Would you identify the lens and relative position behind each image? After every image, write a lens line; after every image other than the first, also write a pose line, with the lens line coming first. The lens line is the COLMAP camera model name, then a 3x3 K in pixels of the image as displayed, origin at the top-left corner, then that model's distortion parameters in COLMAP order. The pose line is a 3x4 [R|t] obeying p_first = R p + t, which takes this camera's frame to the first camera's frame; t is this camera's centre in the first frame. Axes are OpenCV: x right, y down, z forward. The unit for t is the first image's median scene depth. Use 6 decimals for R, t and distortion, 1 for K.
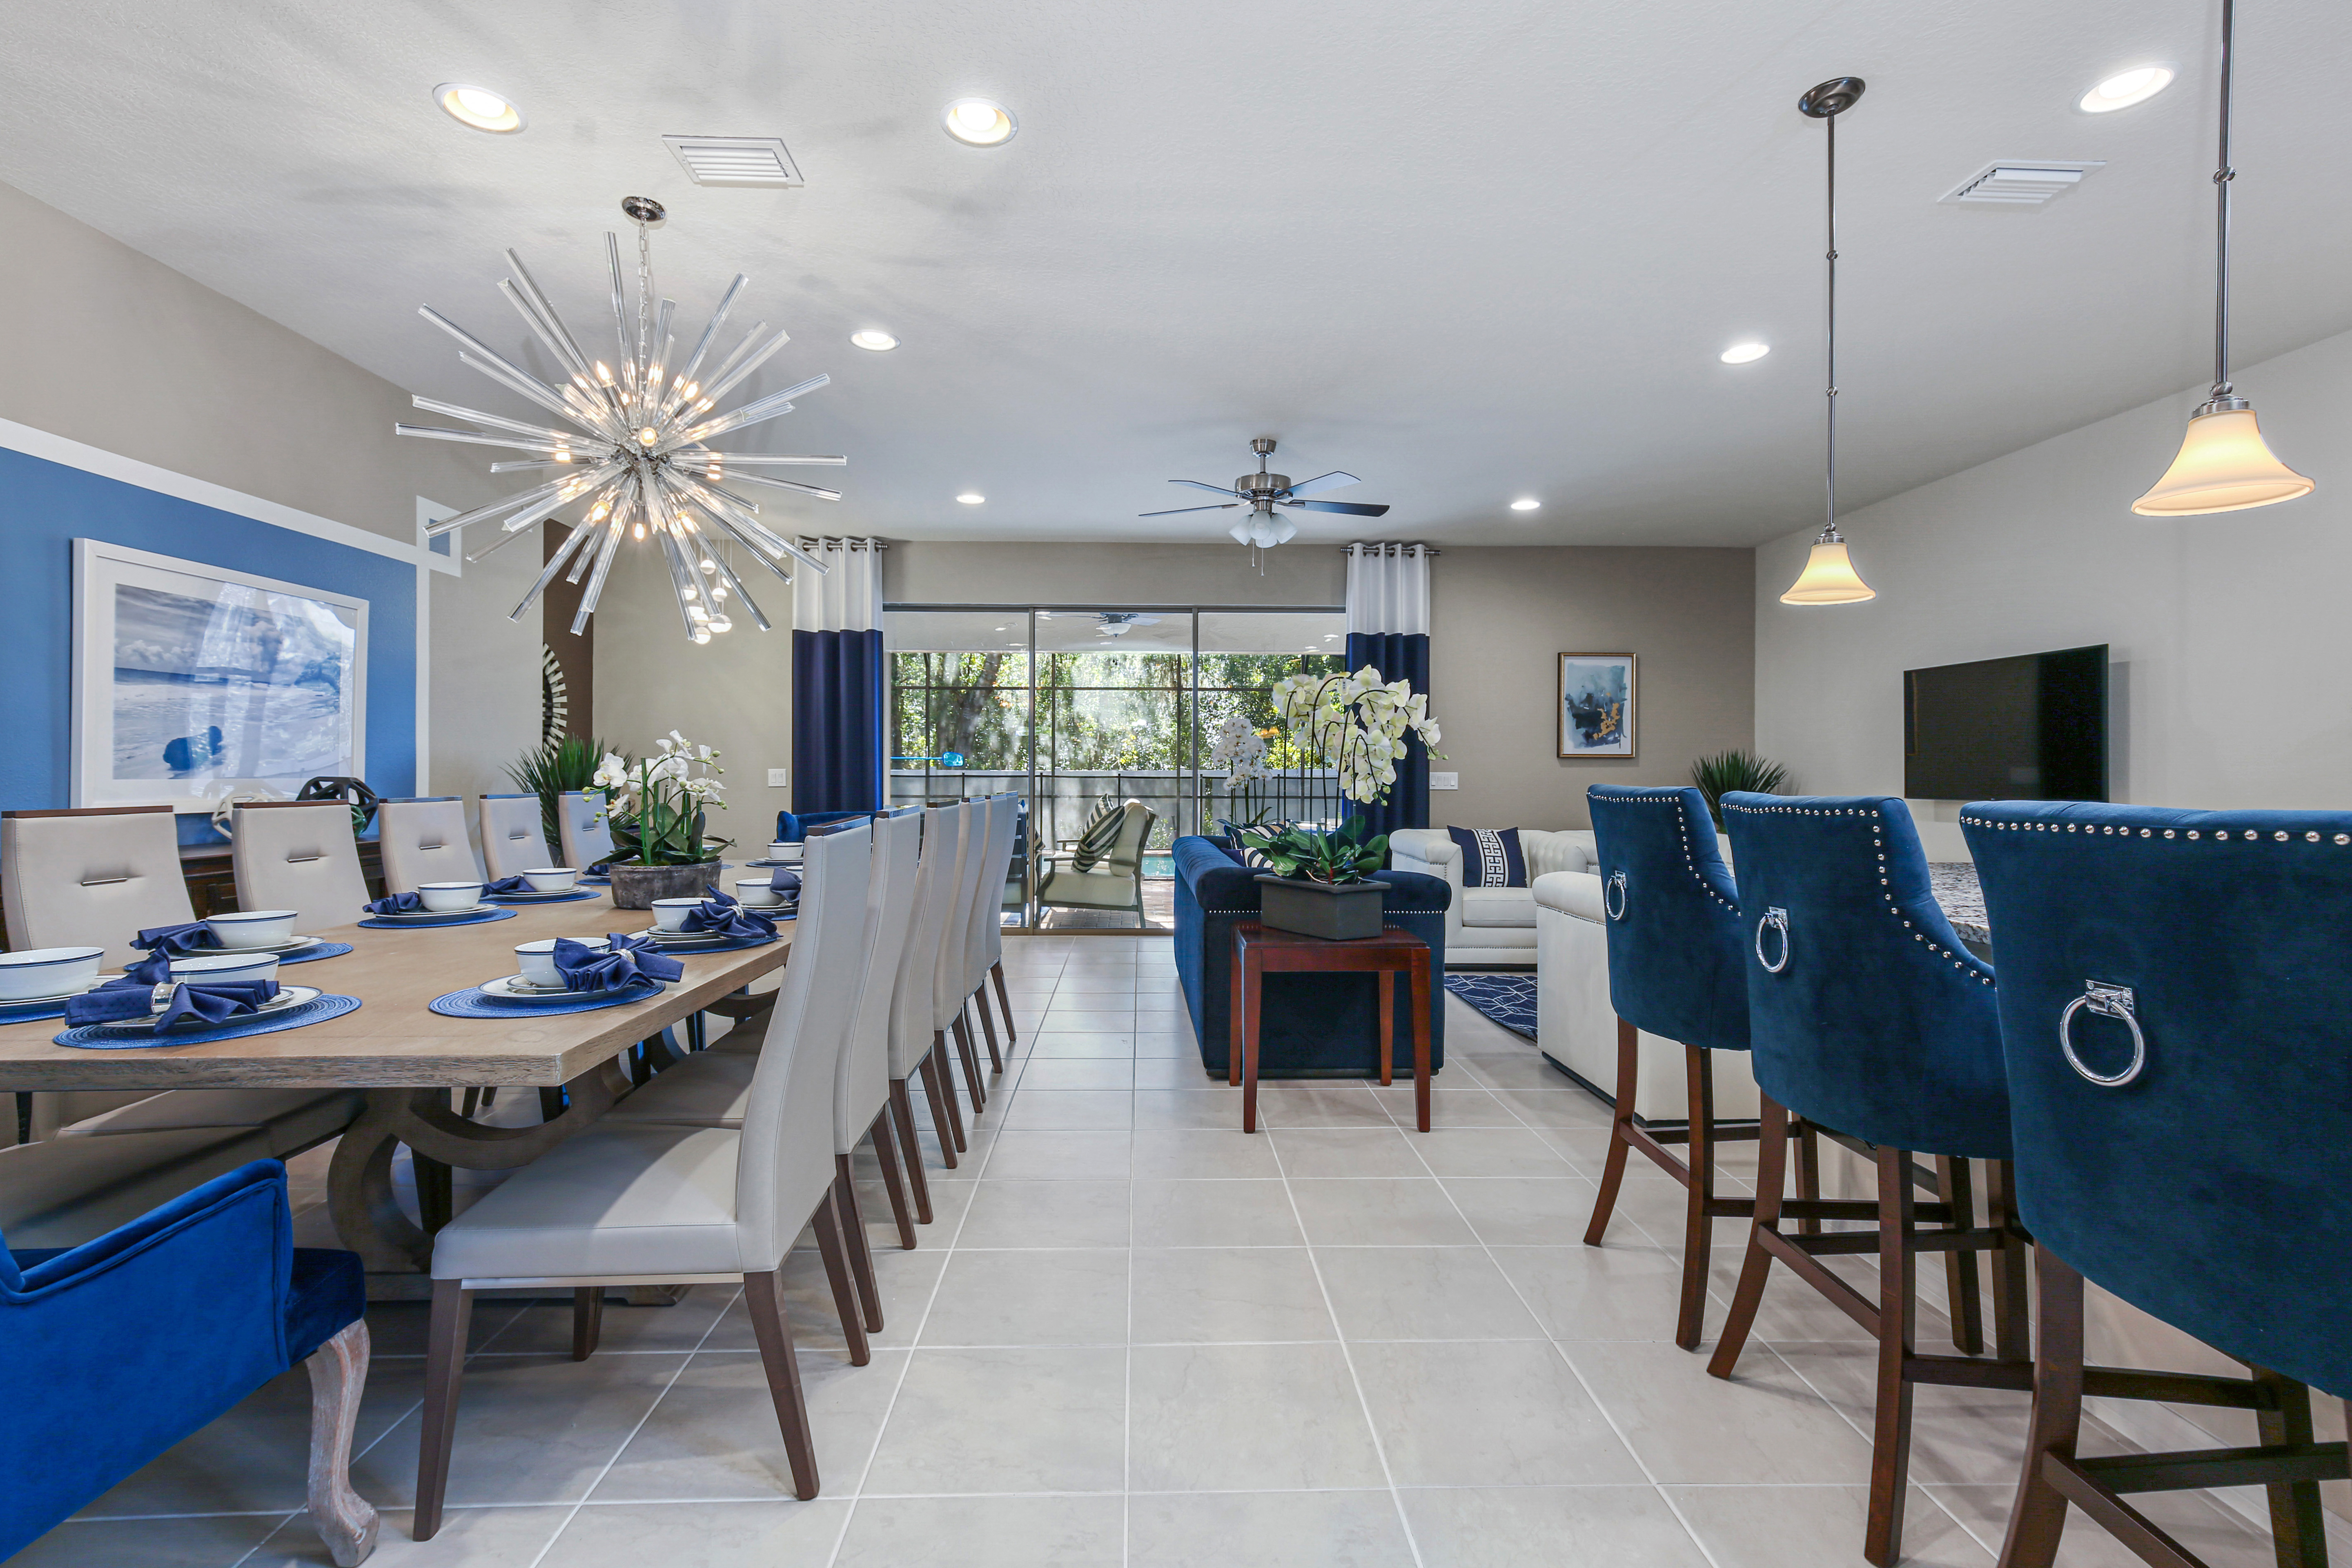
lens RADIAL K [[1057.1, 0, 1161.4], [0, 1057.1, 777.9], [0, 0, 1]] dist [-0.002276, 0.007054]
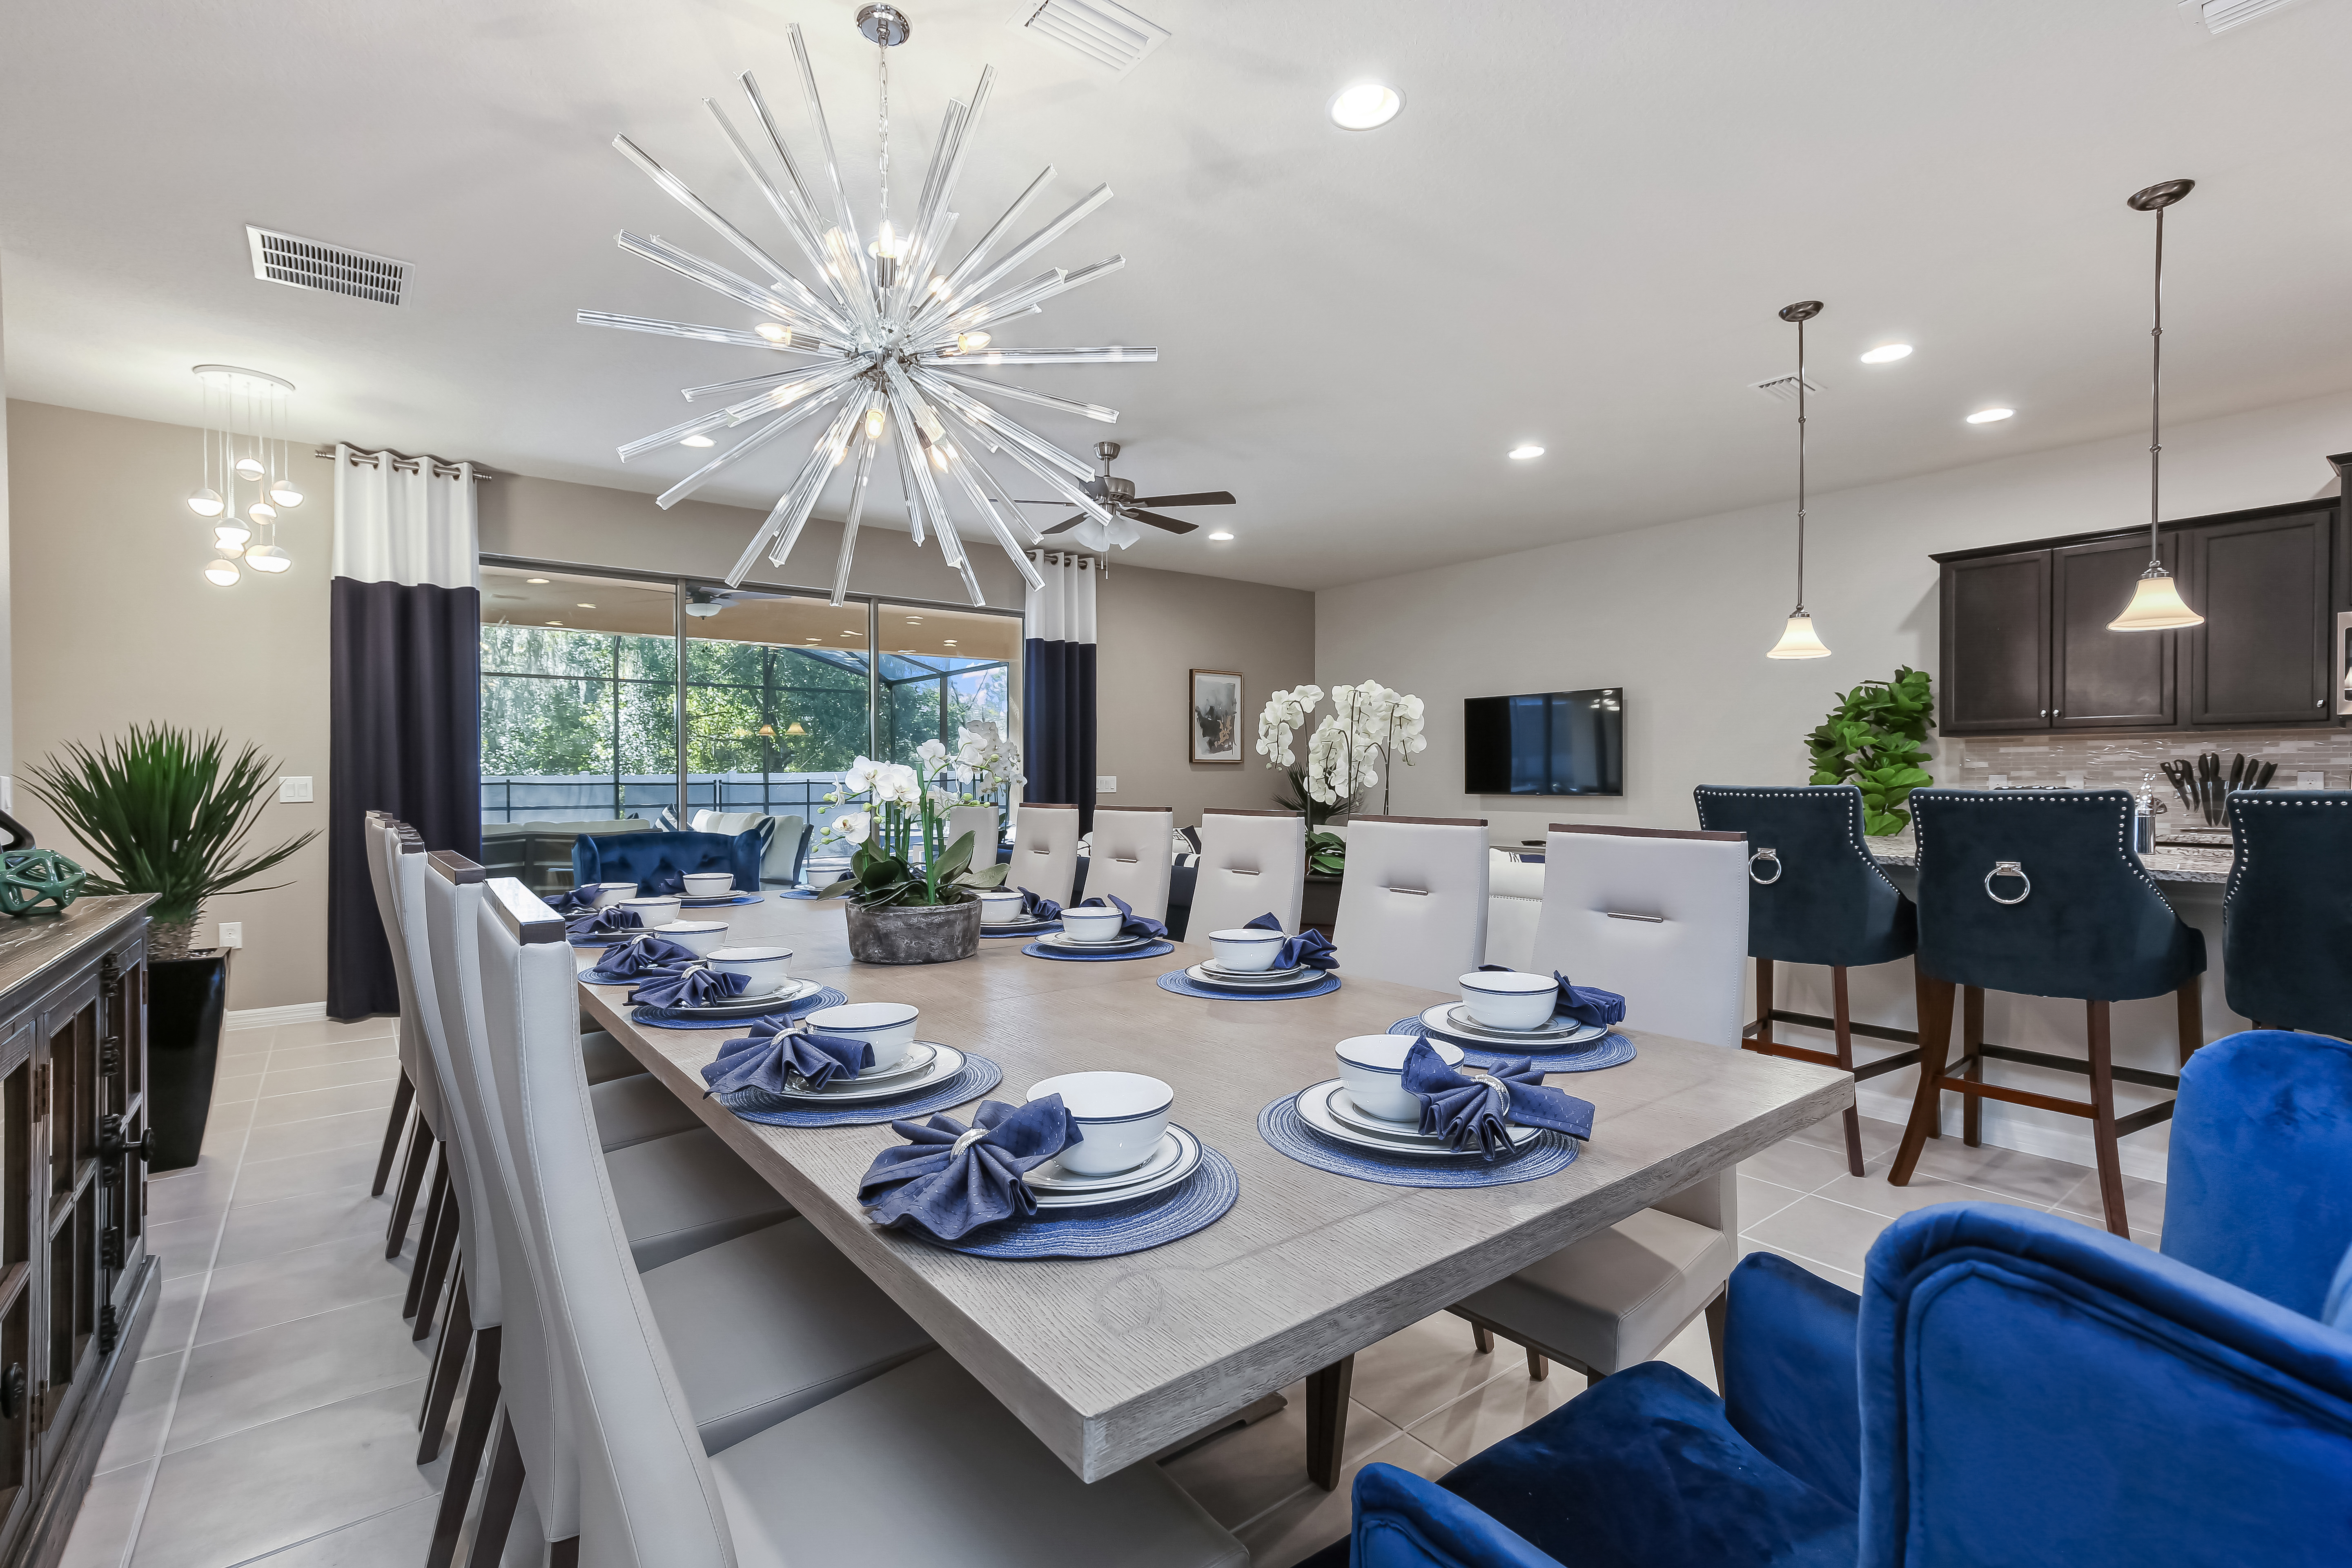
lens RADIAL K [[1057.1, 0, 1182.5], [0, 1057.1, 790.1], [0, 0, 1]] dist [-0.002276, 0.007054]
pose [[0.806800, -0.013285, 0.590675, -0.310157], [0.008842, 0.999907, 0.010412, -0.002284], [-0.590759, -0.003178, 0.806842, 0.110292]]
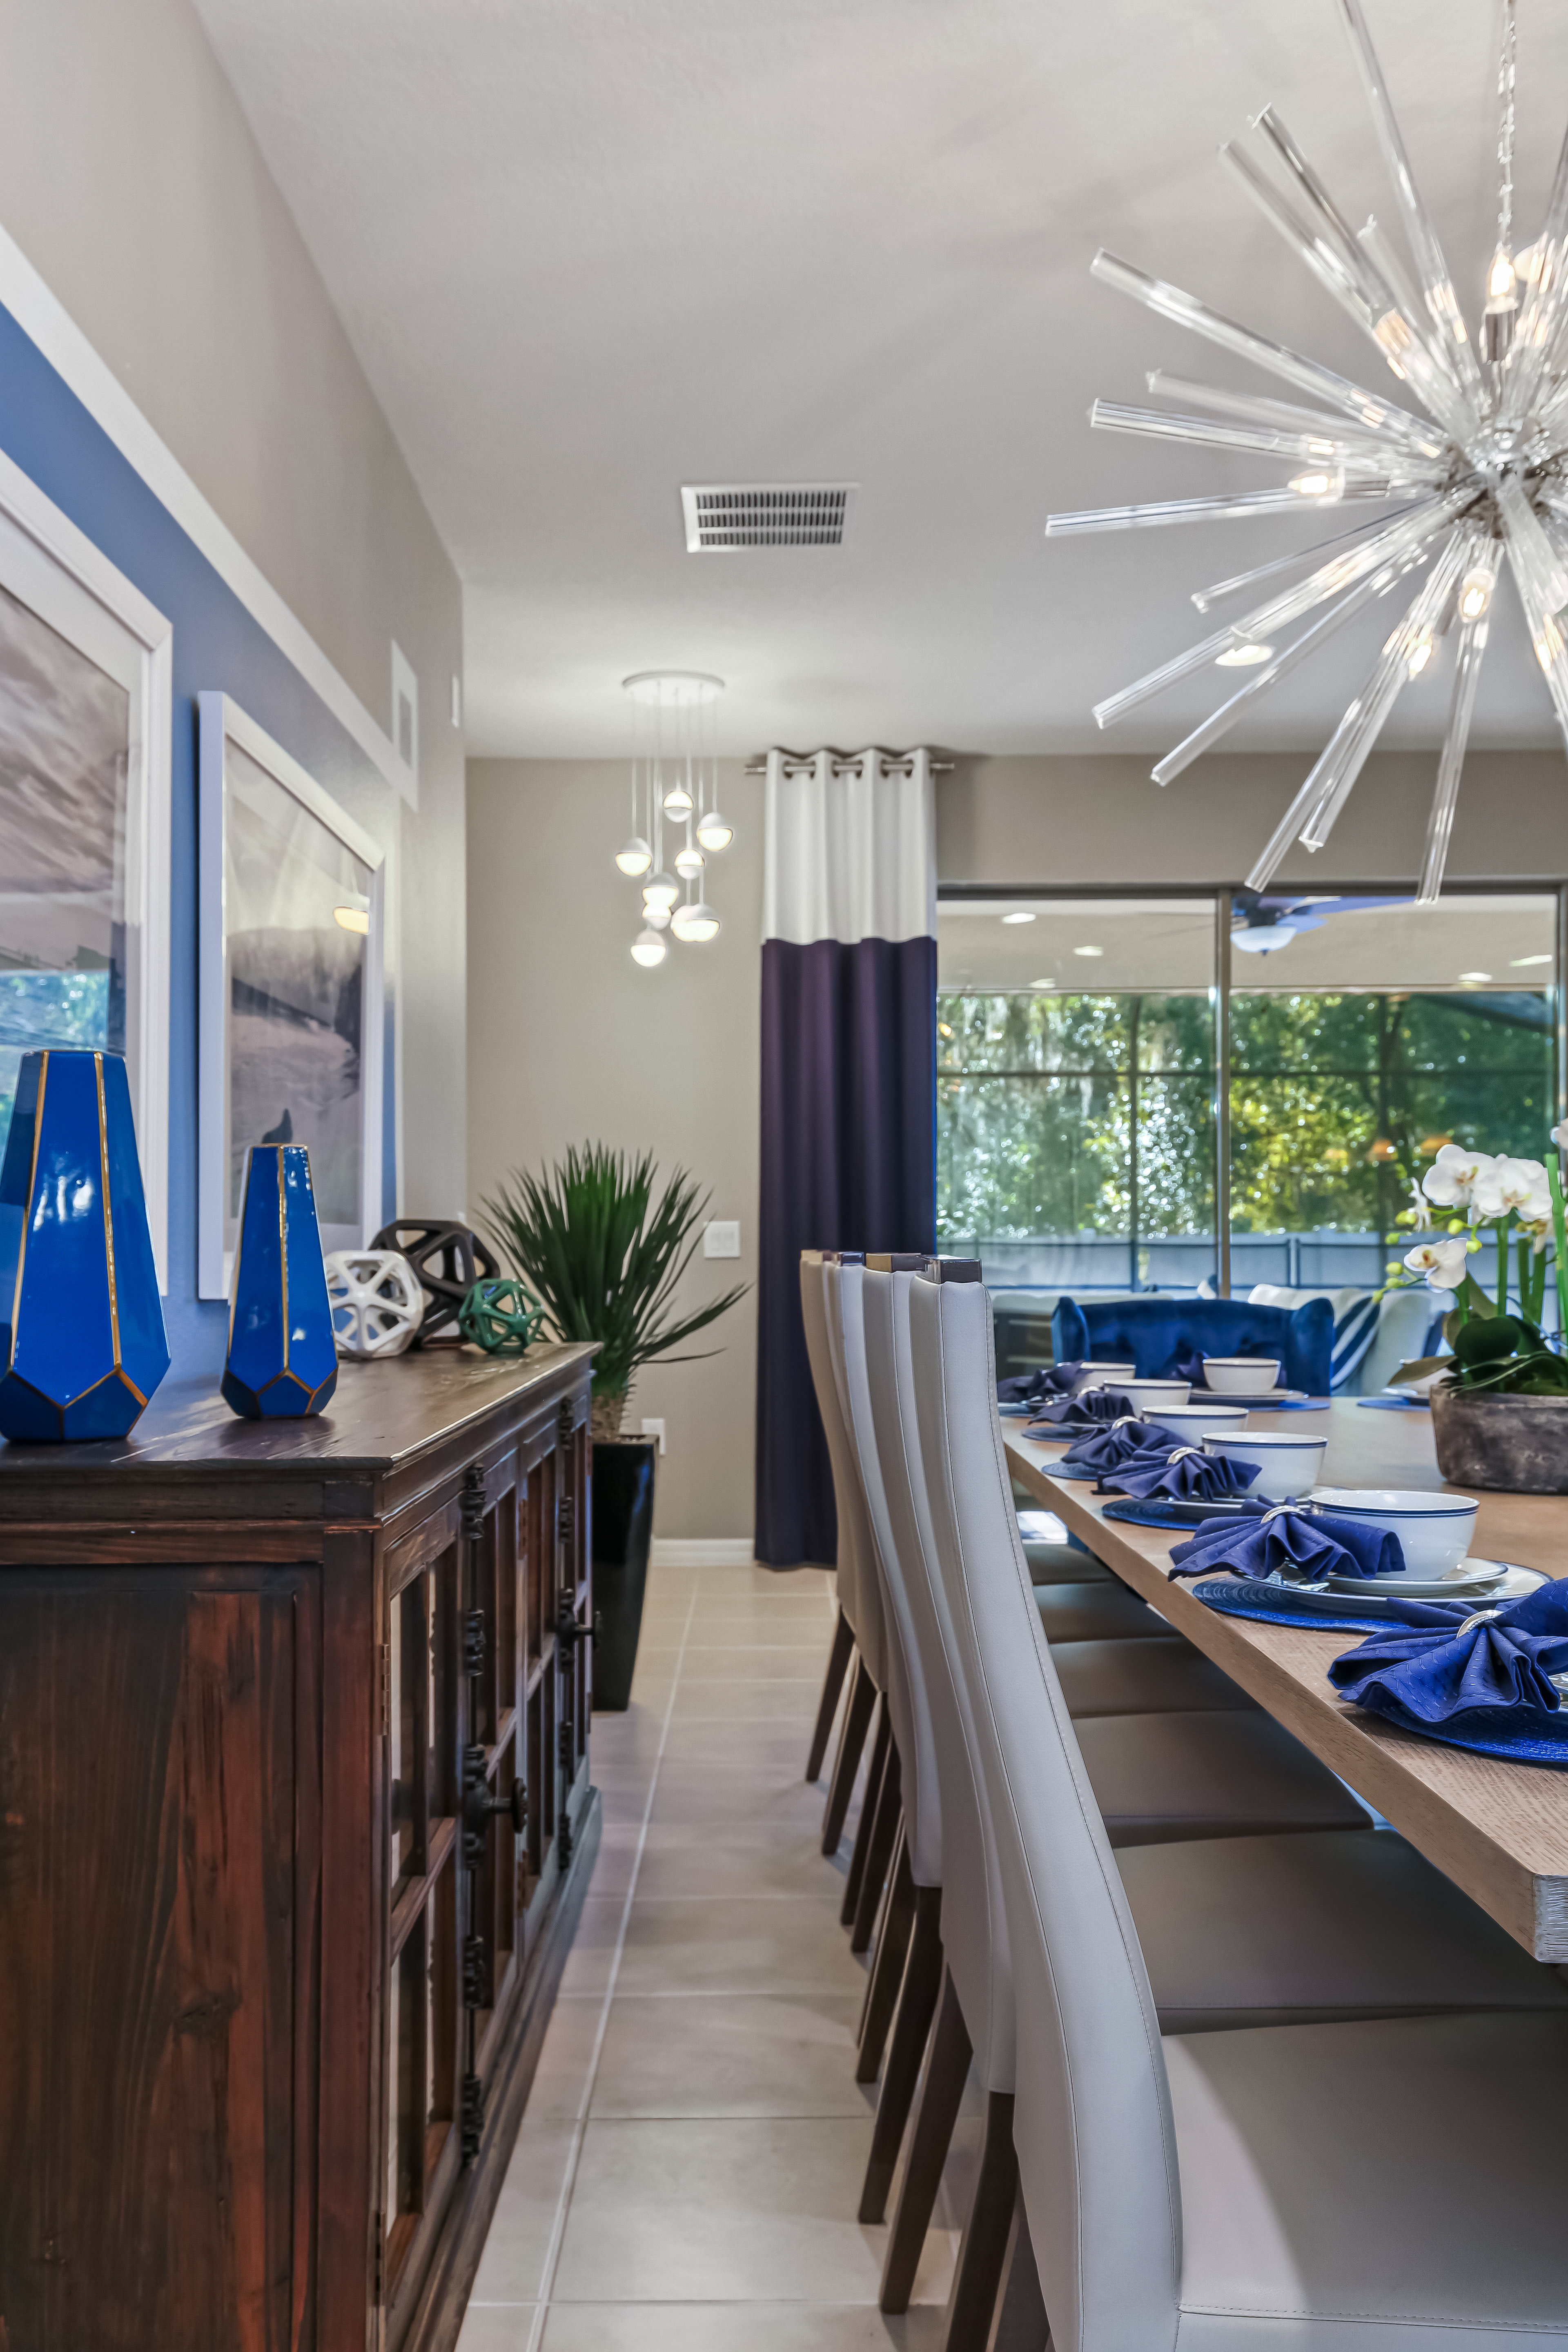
lens RADIAL K [[2085.6, 0, 781.1], [0, 2085.6, 1185.9], [0, 0, 1]] dist [0.023330, -0.011023]
pose [[0.999470, -0.008650, -0.031379, -0.310210], [0.007436, 0.999227, -0.038608, 0.009978], [0.031688, 0.038354, 0.998762, 0.047373]]
